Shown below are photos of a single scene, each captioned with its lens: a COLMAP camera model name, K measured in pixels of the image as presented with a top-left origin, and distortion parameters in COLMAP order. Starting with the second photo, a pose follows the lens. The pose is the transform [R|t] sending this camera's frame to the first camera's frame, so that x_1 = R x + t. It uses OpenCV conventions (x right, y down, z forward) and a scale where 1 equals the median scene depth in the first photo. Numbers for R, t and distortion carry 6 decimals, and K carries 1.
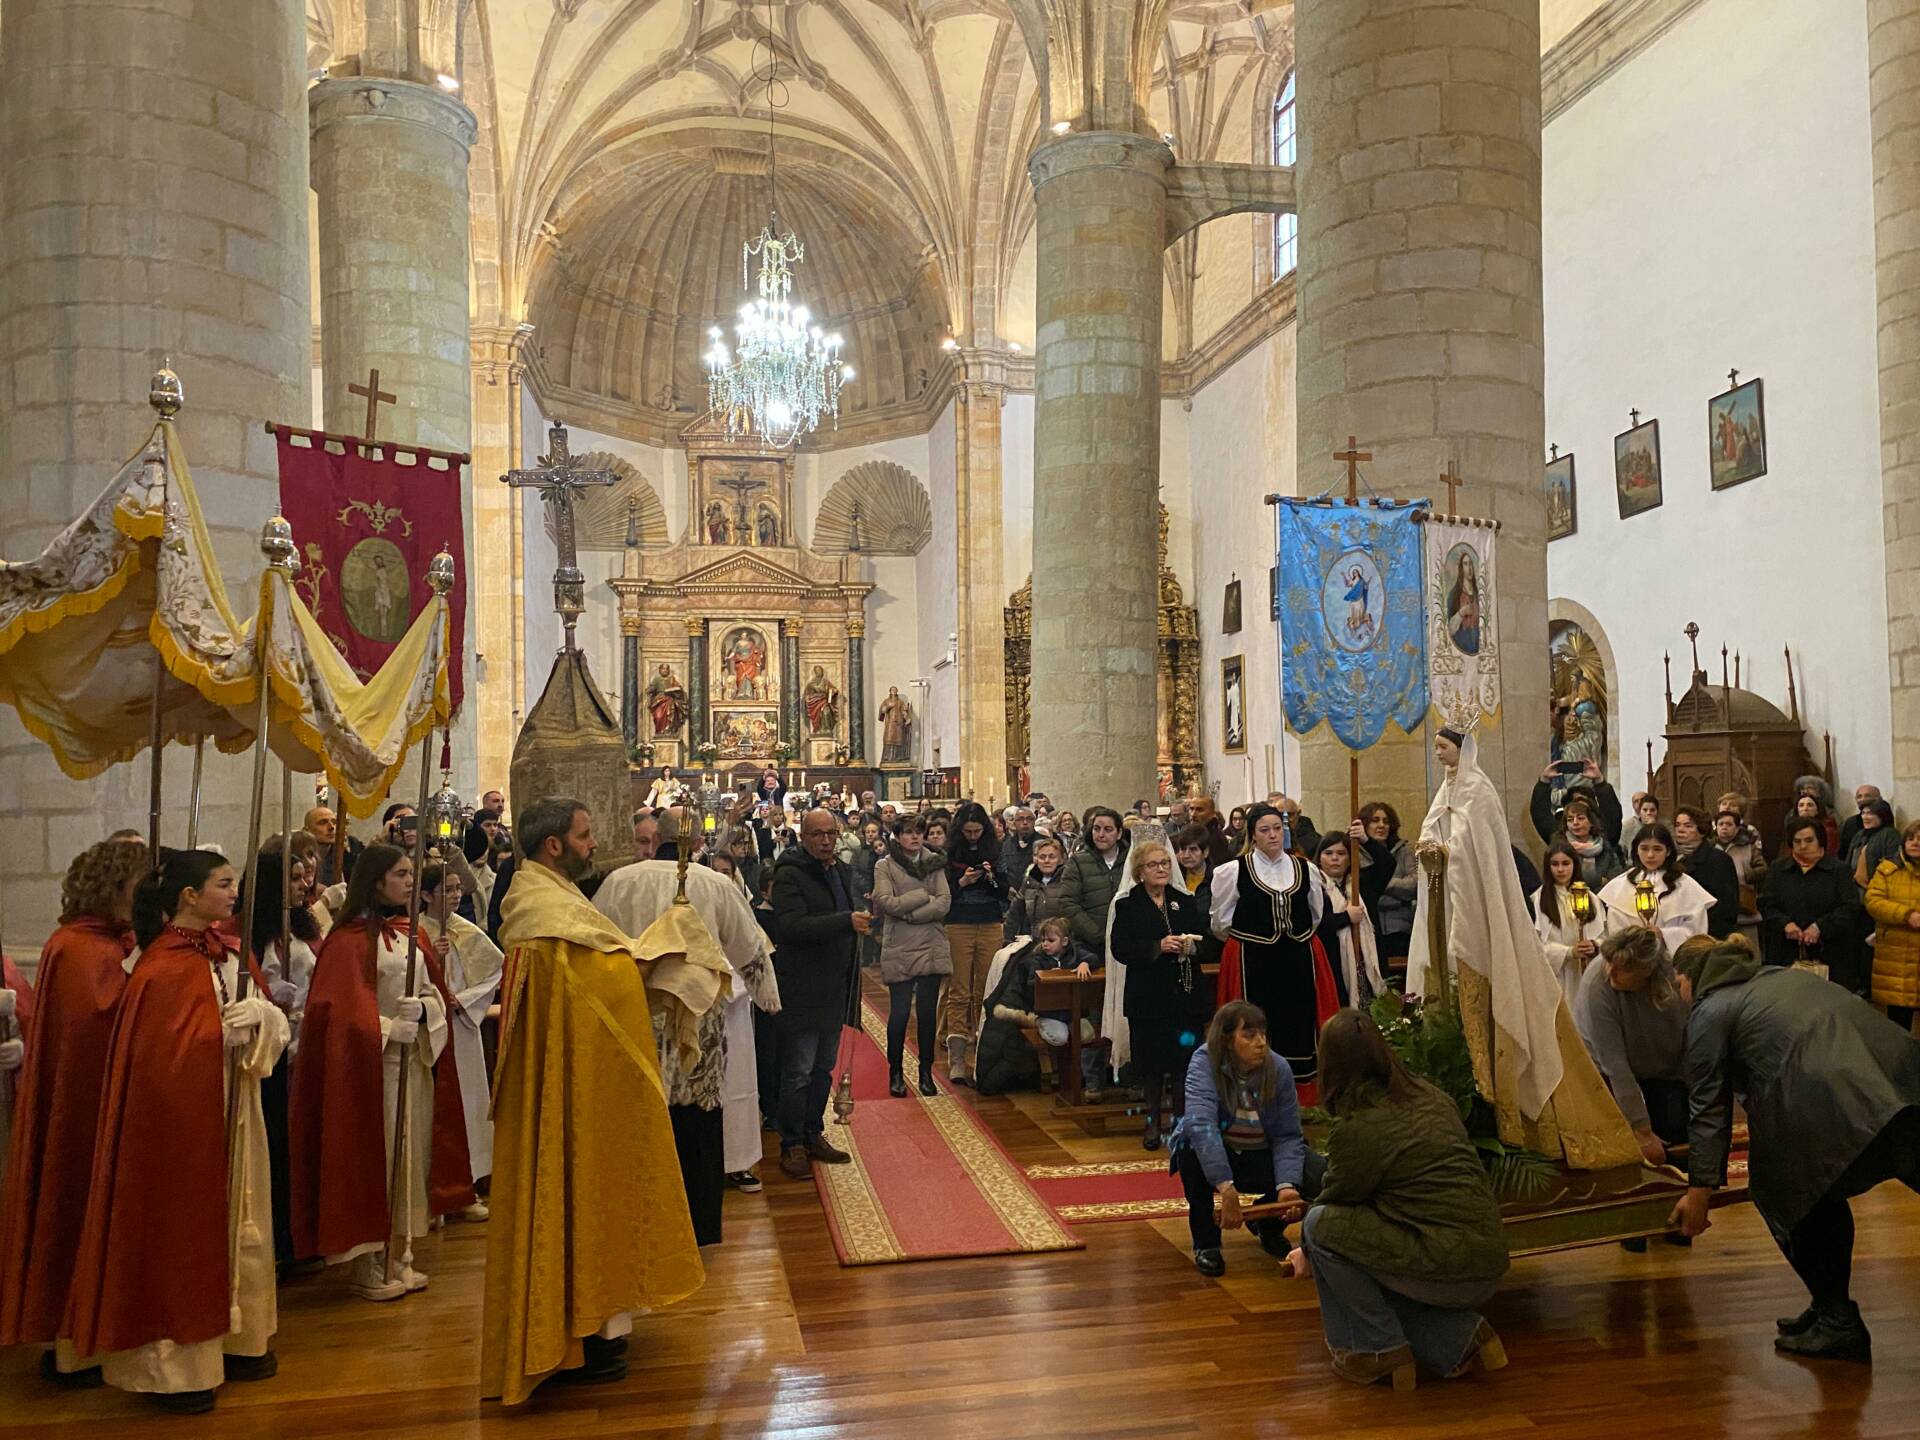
lens RADIAL K [[1420.7, 0, 958.1], [0, 1420.7, 716.1], [0, 0, 1]] dist [0.037514, -0.026929]
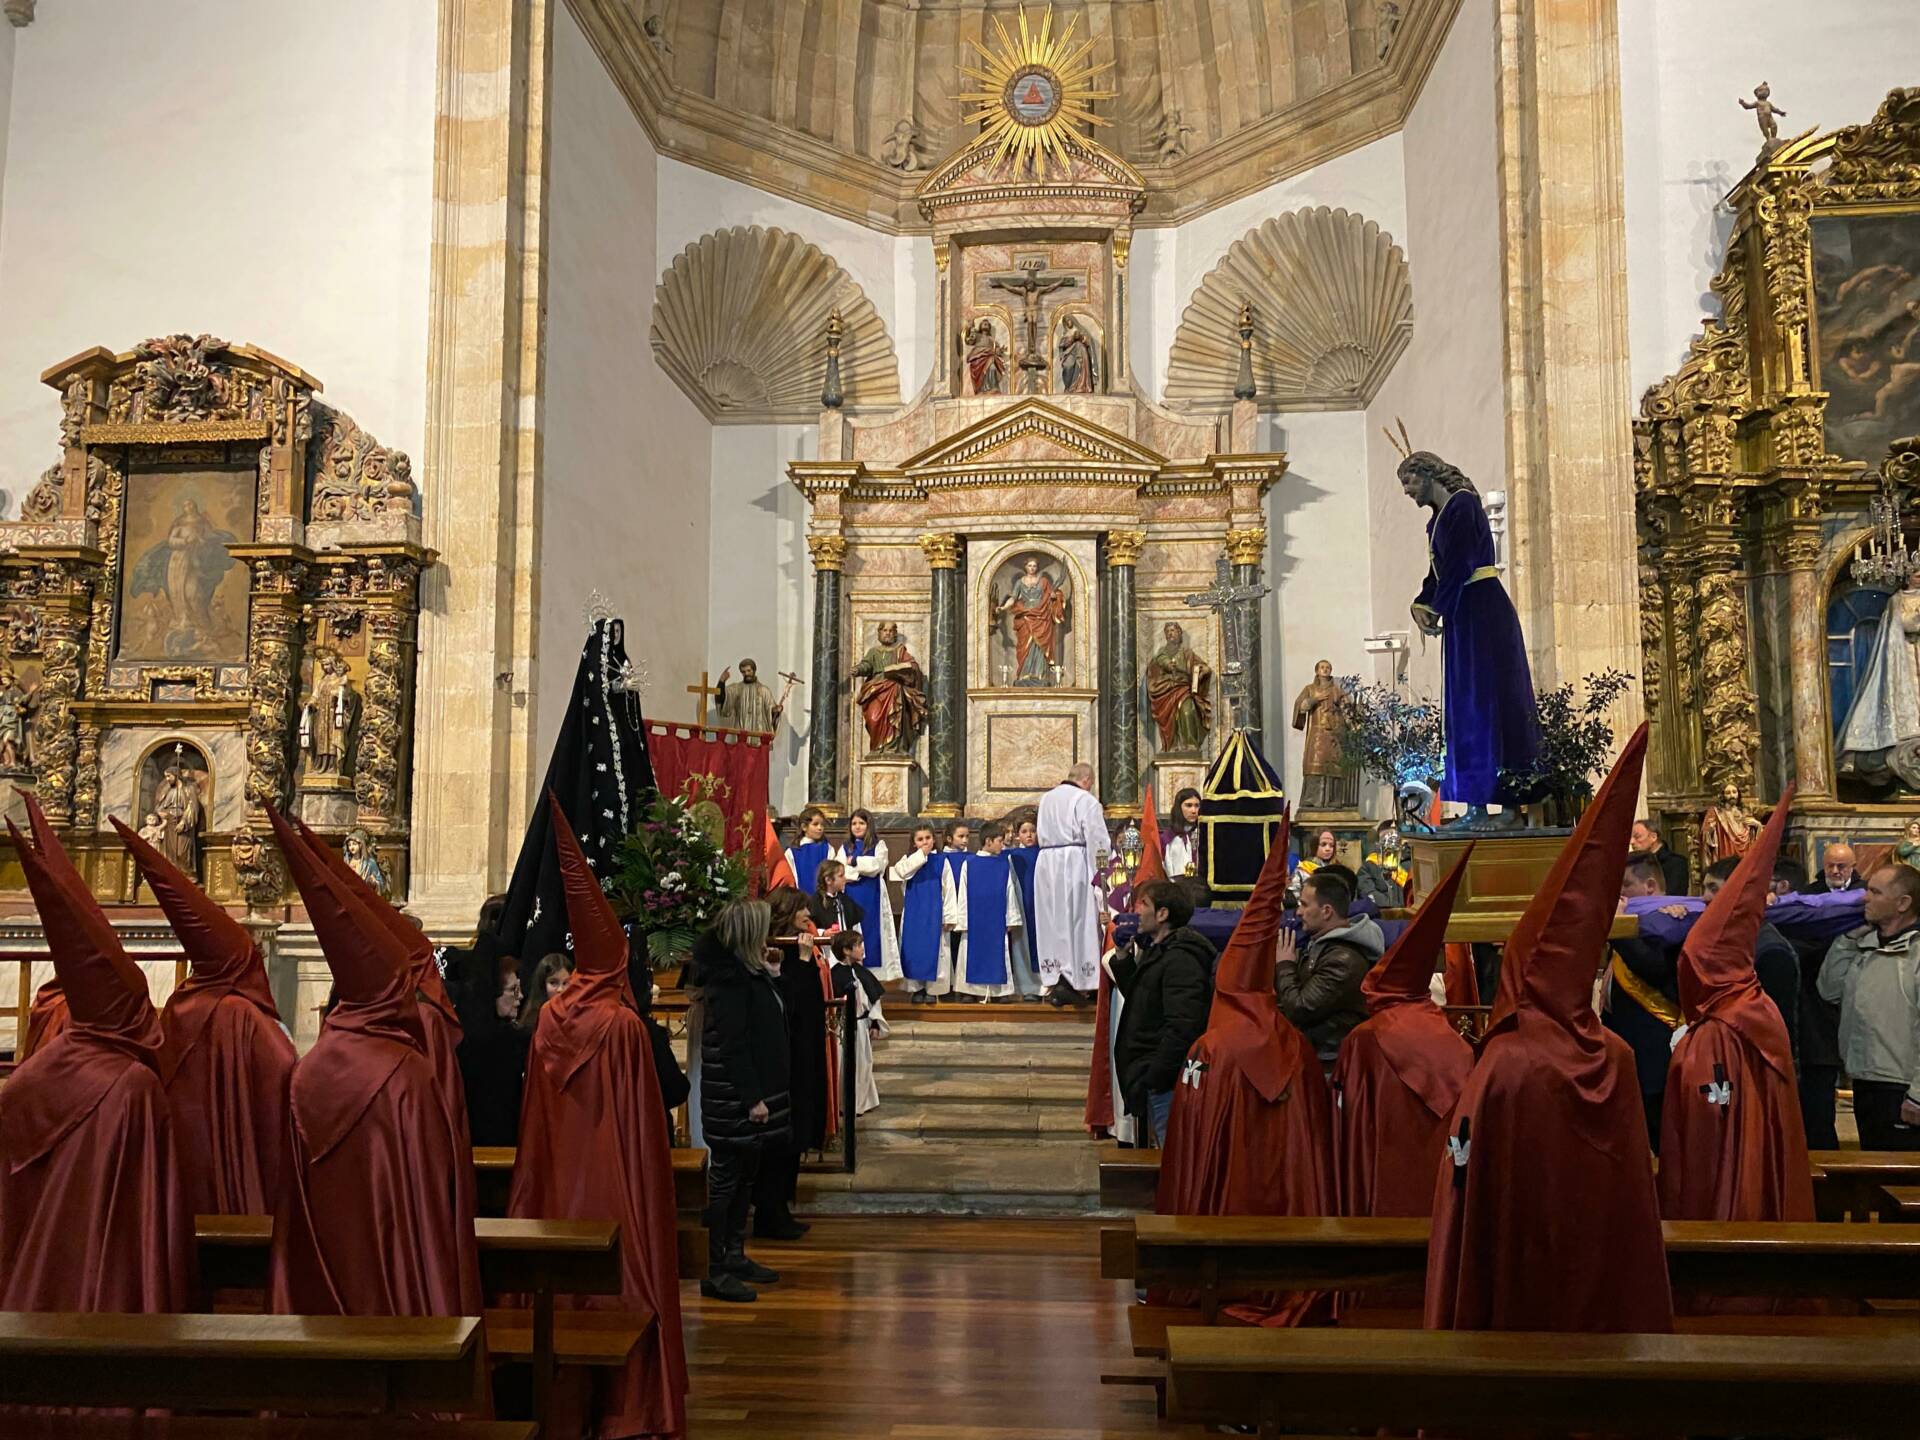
lens RADIAL K [[1420.7, 0, 959.7], [0, 1420.7, 722.1], [0, 0, 1]] dist [0.037514, -0.026929]
pose [[0.966548, -0.000023, -0.256486, -0.040802], [-0.012021, 0.998897, -0.045390, 0.025741], [0.256205, 0.046955, 0.965481, 0.485569]]
